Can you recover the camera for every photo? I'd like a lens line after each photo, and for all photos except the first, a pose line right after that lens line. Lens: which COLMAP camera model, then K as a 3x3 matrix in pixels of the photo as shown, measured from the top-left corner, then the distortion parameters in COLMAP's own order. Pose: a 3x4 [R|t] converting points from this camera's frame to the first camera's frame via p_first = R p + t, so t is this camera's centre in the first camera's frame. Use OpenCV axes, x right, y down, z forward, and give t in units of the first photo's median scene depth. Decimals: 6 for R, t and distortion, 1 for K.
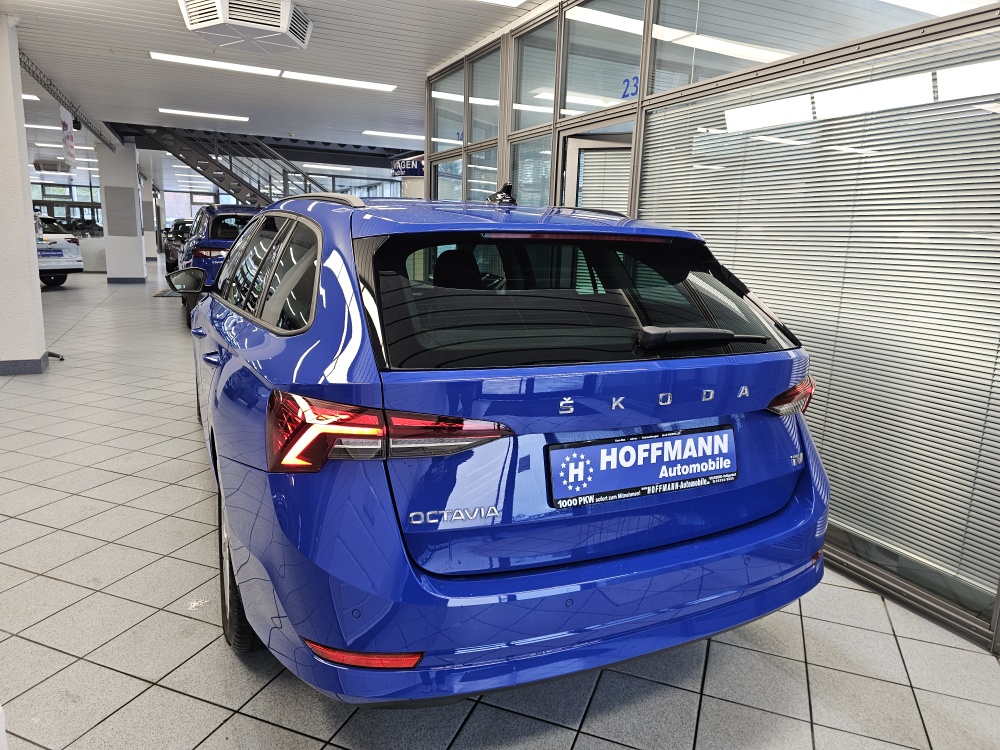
lens RADIAL K [[656.5, 0, 494.2], [0, 656.5, 373.8], [0, 0, 1]] dist [0.024903, -0.000030]
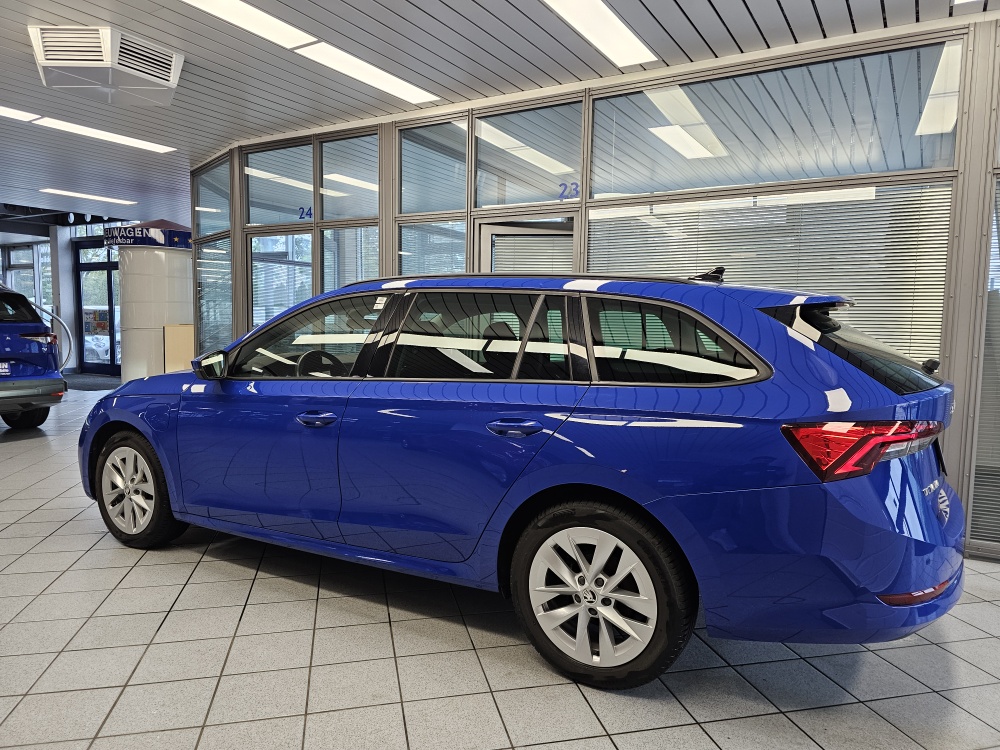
lens RADIAL K [[674.2, 0, 500.0], [0, 674.2, 375.0], [0, 0, 1]] dist [0.054697, -0.062471]
pose [[0.825995, -0.062415, 0.560211, -0.169576], [0.126462, 0.989035, -0.076270, -0.003582], [-0.549308, 0.133844, 0.824832, 0.020382]]
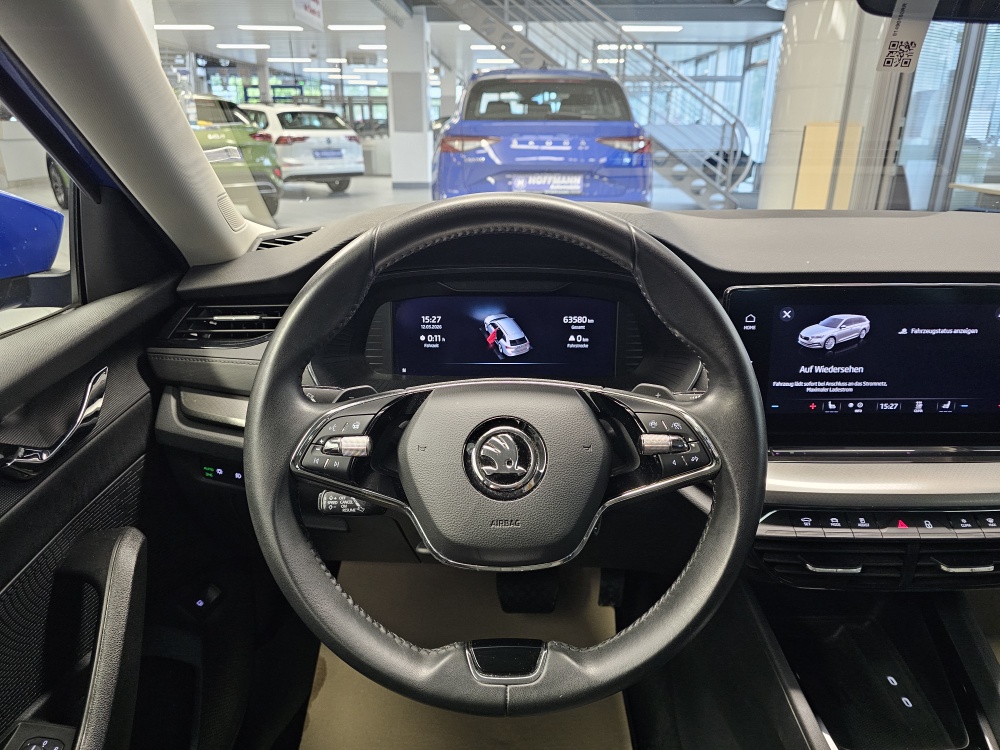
lens RADIAL K [[674.2, 0, 500.0], [0, 674.2, 375.0], [0, 0, 1]] dist [0.054697, -0.062471]
pose [[0.909359, 0.115829, -0.399562, -0.066938], [-0.060558, 0.987083, 0.148322, -0.037556], [0.411581, -0.110682, 0.904627, 0.235450]]
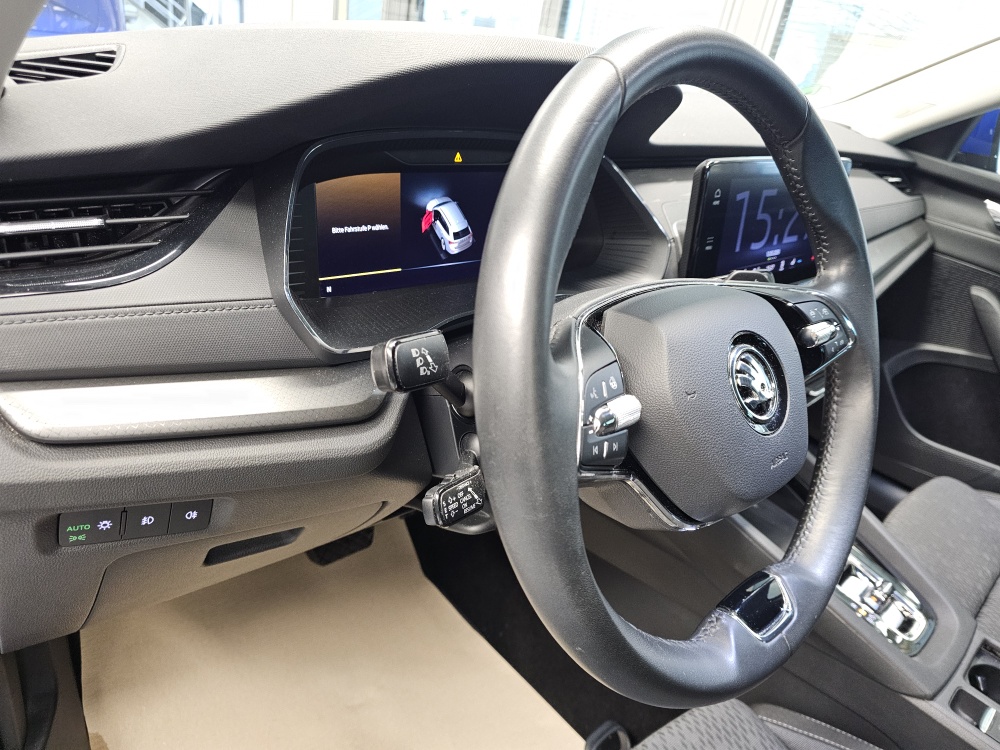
lens RADIAL K [[674.2, 0, 500.0], [0, 674.2, 375.0], [0, 0, 1]] dist [0.054697, -0.062471]
pose [[0.946080, -0.033043, 0.322244, -0.098608], [-0.062180, 0.957760, 0.280764, -0.035786], [-0.317910, -0.285663, 0.904063, 0.244352]]
